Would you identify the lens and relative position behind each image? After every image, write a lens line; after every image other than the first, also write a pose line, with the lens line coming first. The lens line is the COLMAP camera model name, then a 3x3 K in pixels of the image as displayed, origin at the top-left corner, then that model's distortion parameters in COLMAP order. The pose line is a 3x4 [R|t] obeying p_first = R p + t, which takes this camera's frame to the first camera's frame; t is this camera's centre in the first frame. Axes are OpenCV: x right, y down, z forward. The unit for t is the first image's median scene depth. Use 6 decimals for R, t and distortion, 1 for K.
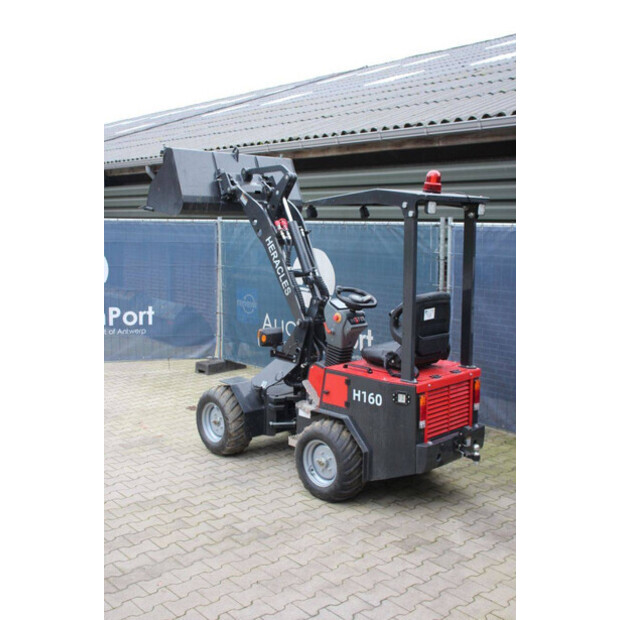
lens RADIAL K [[652.2, 0, 310.0], [0, 652.2, 310.0], [0, 0, 1]] dist [-0.004745, -0.003255]
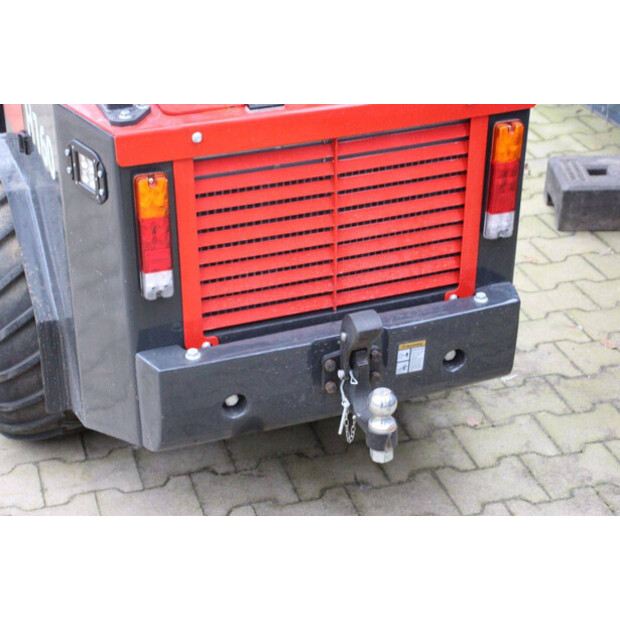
lens RADIAL K [[1217.2, 0, 310.0], [0, 1217.2, 310.0], [0, 0, 1]] dist [0.130842, 0.111295]
pose [[0.924262, 0.192233, -0.329827, 0.338990], [-0.049473, 0.916996, 0.395816, -0.006140], [0.378539, -0.349520, 0.857055, 0.532056]]
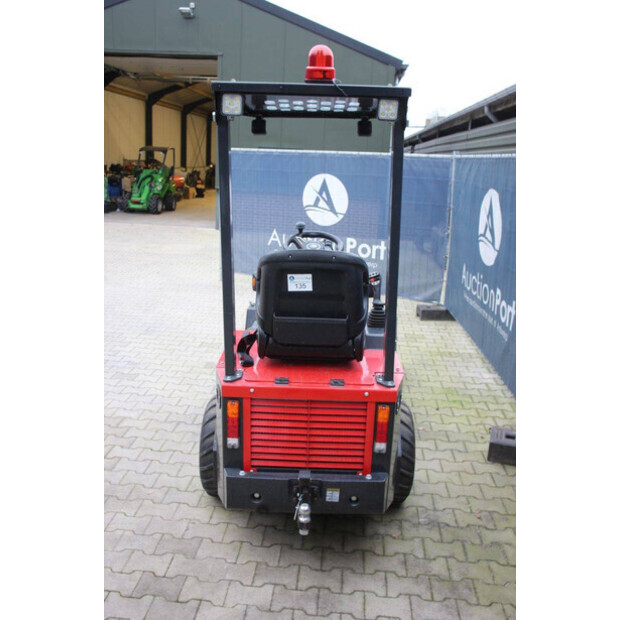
lens RADIAL K [[555.0, 0, 310.0], [0, 555.0, 310.0], [0, 0, 1]] dist [-0.090907, 0.007018]
pose [[0.720348, 0.193839, -0.665976, 0.507947], [-0.115000, 0.980245, 0.160921, -0.050800], [0.684013, -0.039332, 0.728409, 0.565183]]
